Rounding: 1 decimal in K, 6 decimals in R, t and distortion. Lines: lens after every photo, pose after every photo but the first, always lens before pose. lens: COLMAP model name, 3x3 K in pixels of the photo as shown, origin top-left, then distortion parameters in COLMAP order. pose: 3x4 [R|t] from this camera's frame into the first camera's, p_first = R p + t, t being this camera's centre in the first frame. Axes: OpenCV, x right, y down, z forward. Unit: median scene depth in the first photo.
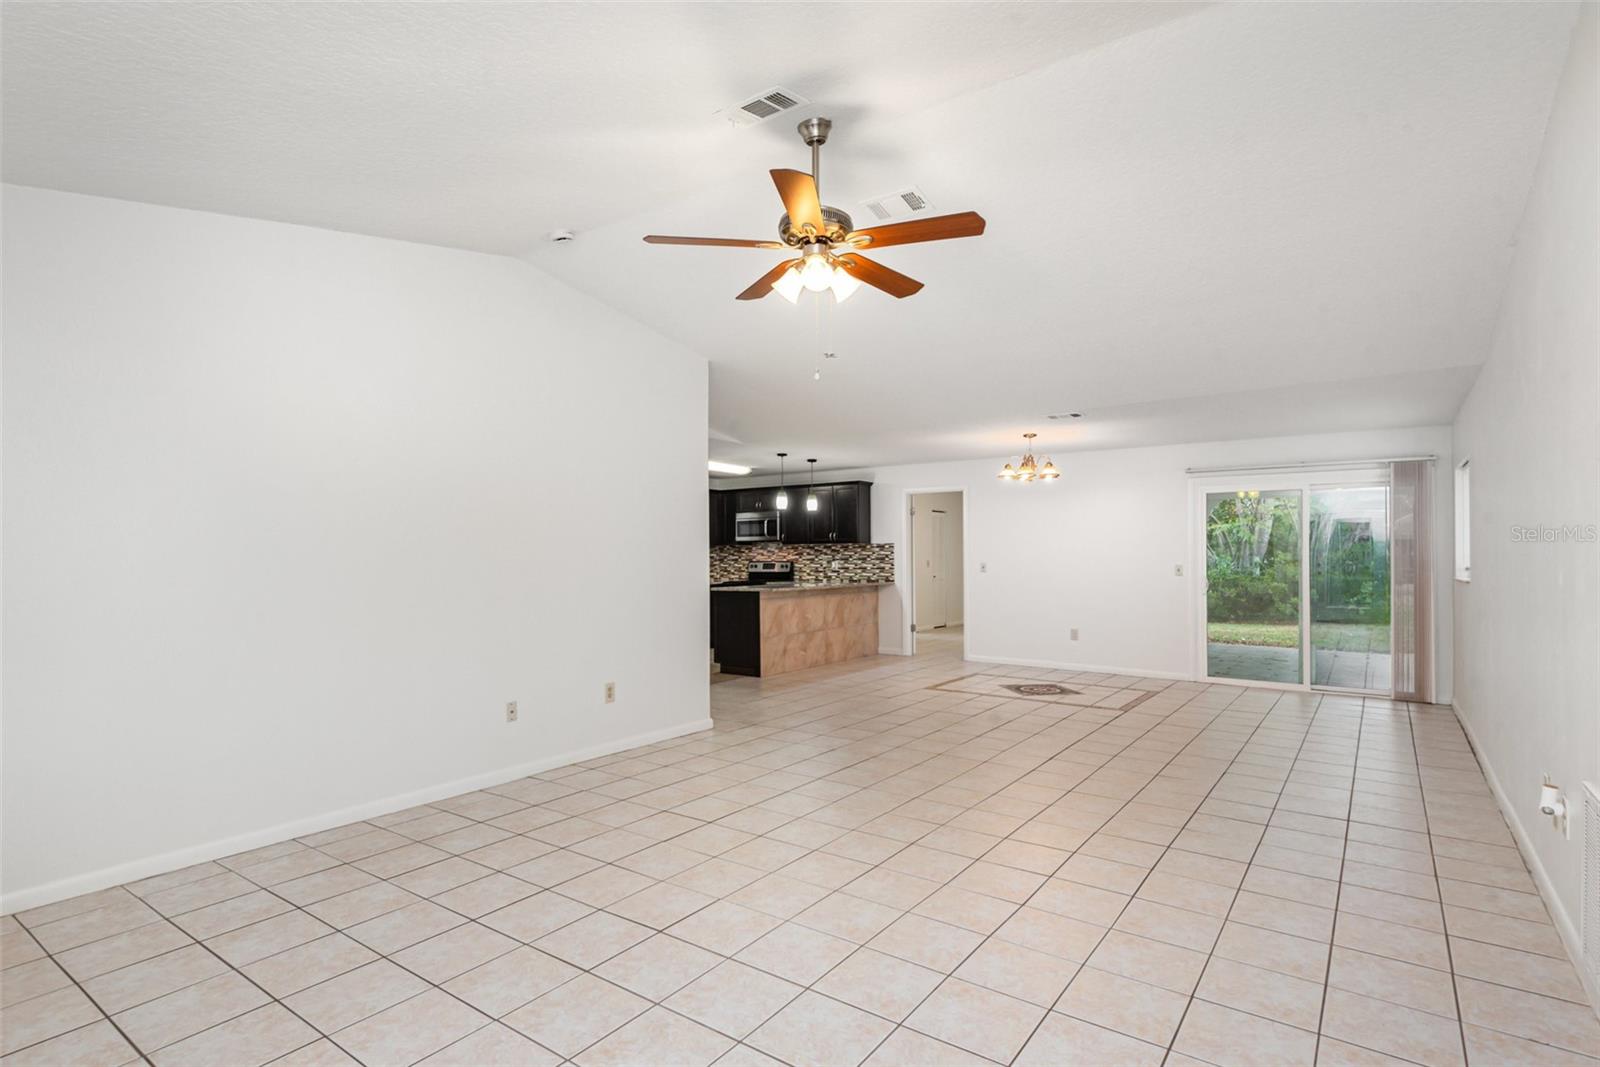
lens RADIAL K [[801.6, 0, 793.4], [0, 801.6, 541.2], [0, 0, 1]] dist [0.024308, -0.012592]
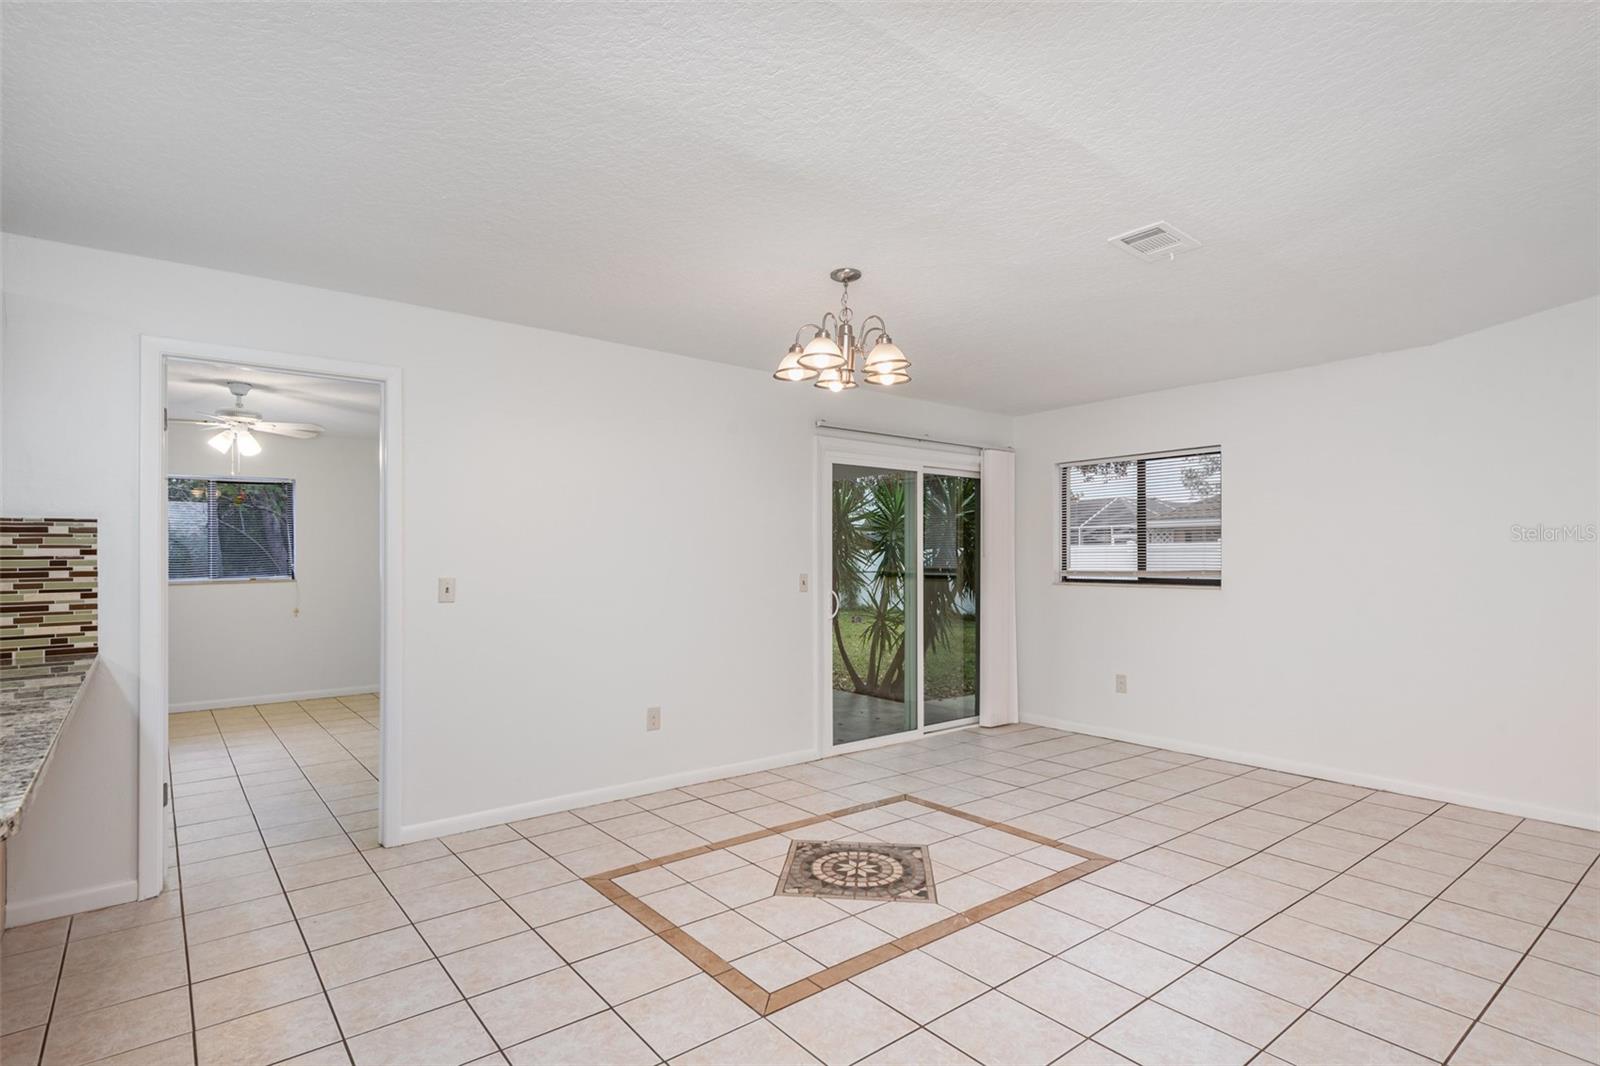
lens RADIAL K [[801.6, 0, 794.8], [0, 801.6, 538.4], [0, 0, 1]] dist [0.024308, -0.012592]
pose [[0.253609, 0.024701, 0.966991, -0.093784], [-0.012935, 0.999671, -0.022143, 0.012687], [-0.967220, -0.006893, 0.253845, 0.672453]]
